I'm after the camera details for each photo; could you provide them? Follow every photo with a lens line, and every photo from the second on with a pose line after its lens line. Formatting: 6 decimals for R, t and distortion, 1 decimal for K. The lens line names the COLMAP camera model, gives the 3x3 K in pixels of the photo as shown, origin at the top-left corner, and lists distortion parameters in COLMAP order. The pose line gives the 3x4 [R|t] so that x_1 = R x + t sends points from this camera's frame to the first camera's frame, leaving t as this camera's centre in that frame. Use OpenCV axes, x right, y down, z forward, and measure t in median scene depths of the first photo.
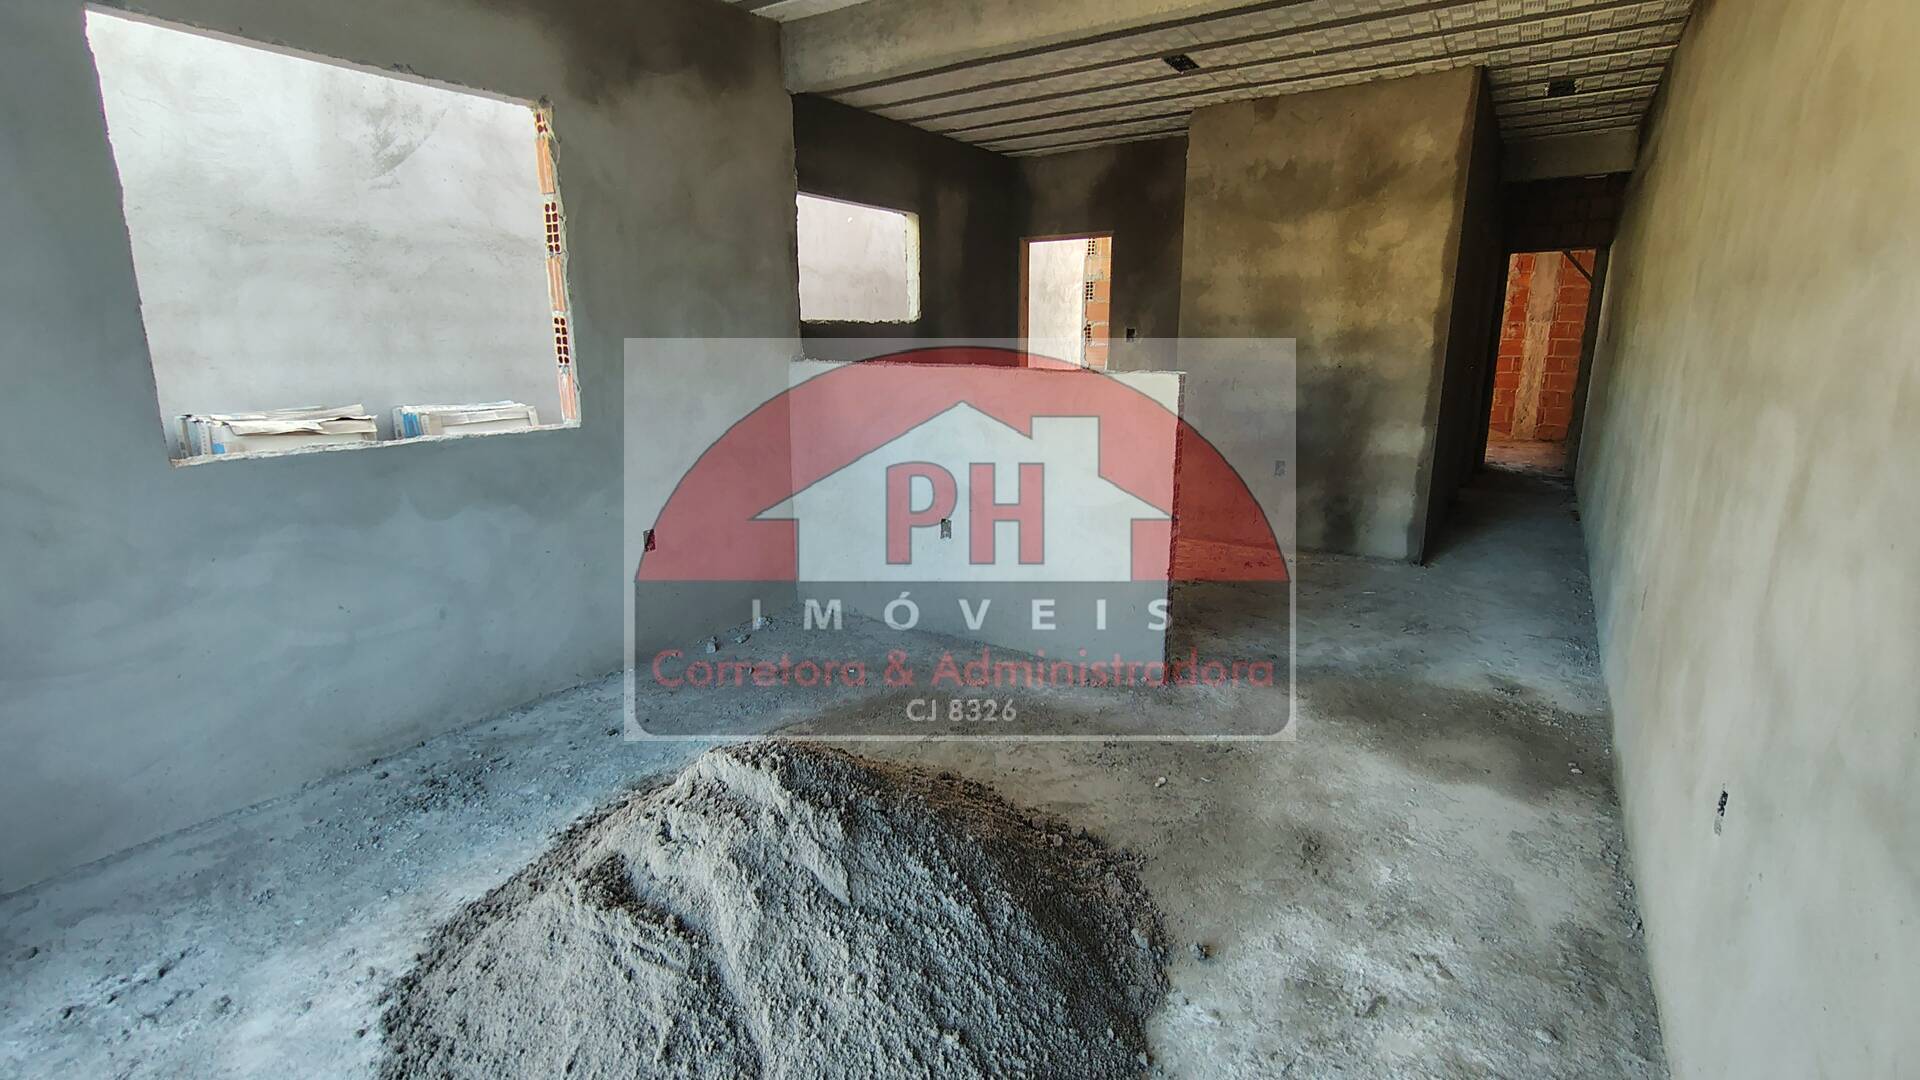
lens RADIAL K [[869.7, 0, 960.0], [0, 869.7, 540.0], [0, 0, 1]] dist [-0.004700, -0.000004]
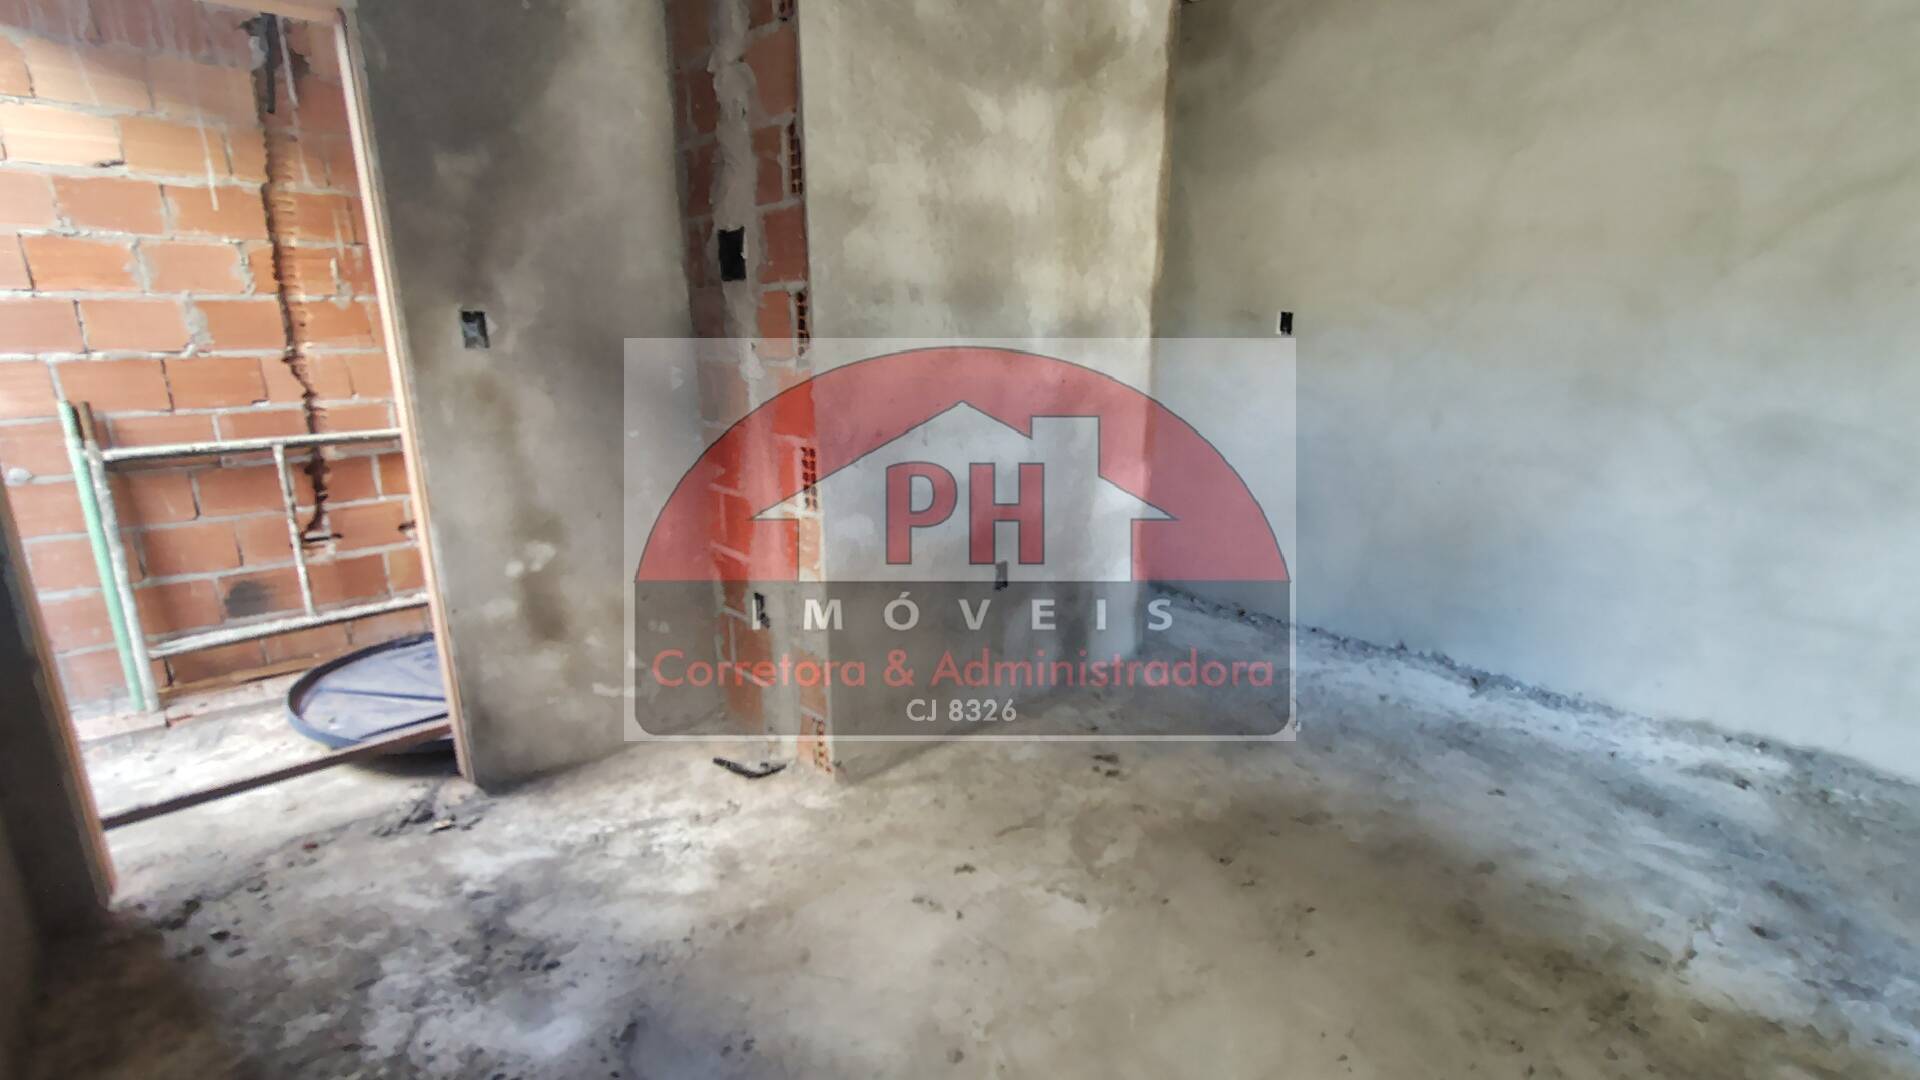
lens RADIAL K [[869.7, 0, 960.0], [0, 869.7, 540.0], [0, 0, 1]] dist [-0.004700, -0.000004]
pose [[0.239004, -0.236698, 0.941728, -0.157192], [0.225859, 0.956786, 0.183162, -0.239944], [-0.944386, 0.168921, 0.282136, 1.008691]]
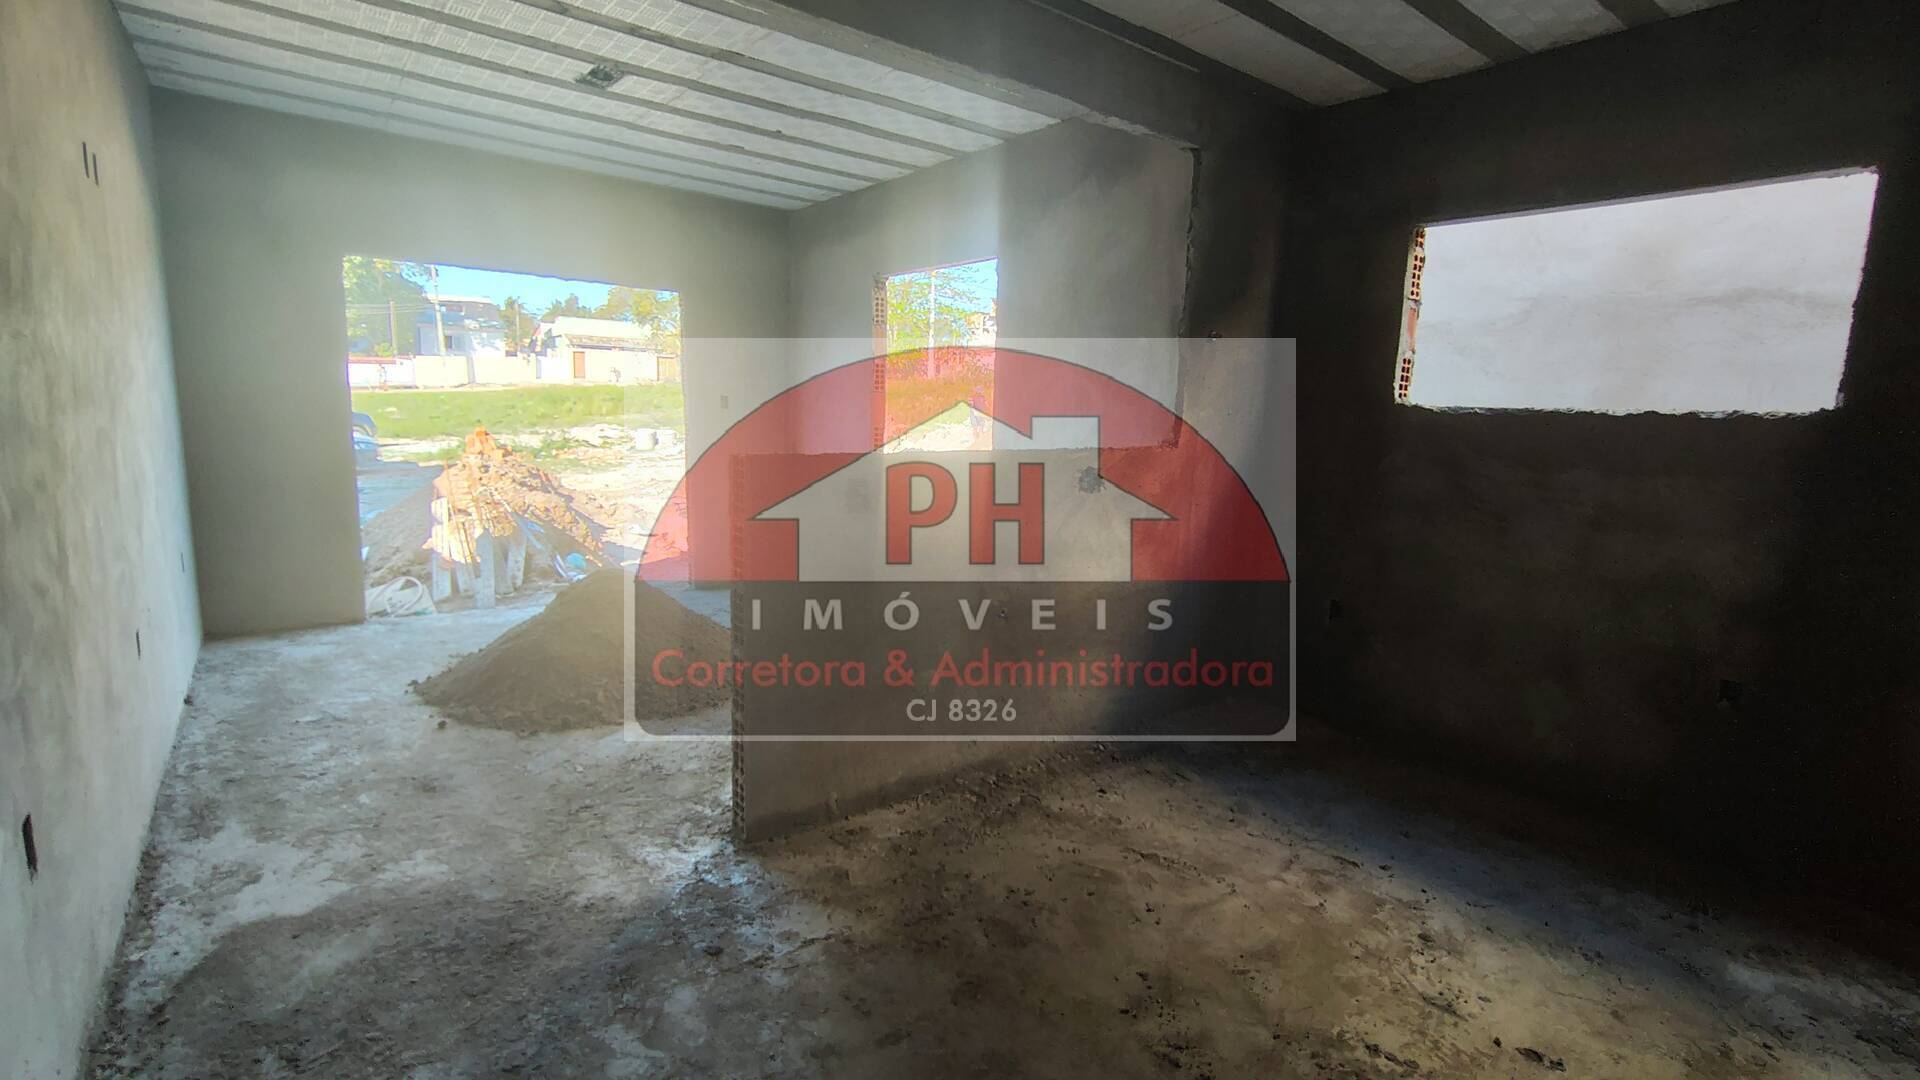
lens RADIAL K [[869.7, 0, 960.0], [0, 869.7, 540.0], [0, 0, 1]] dist [-0.004700, -0.000004]
pose [[-0.329196, 0.130429, -0.935210, 0.642786], [-0.252326, 0.942248, 0.220229, -0.233072], [0.909924, 0.308476, -0.277274, 0.970443]]
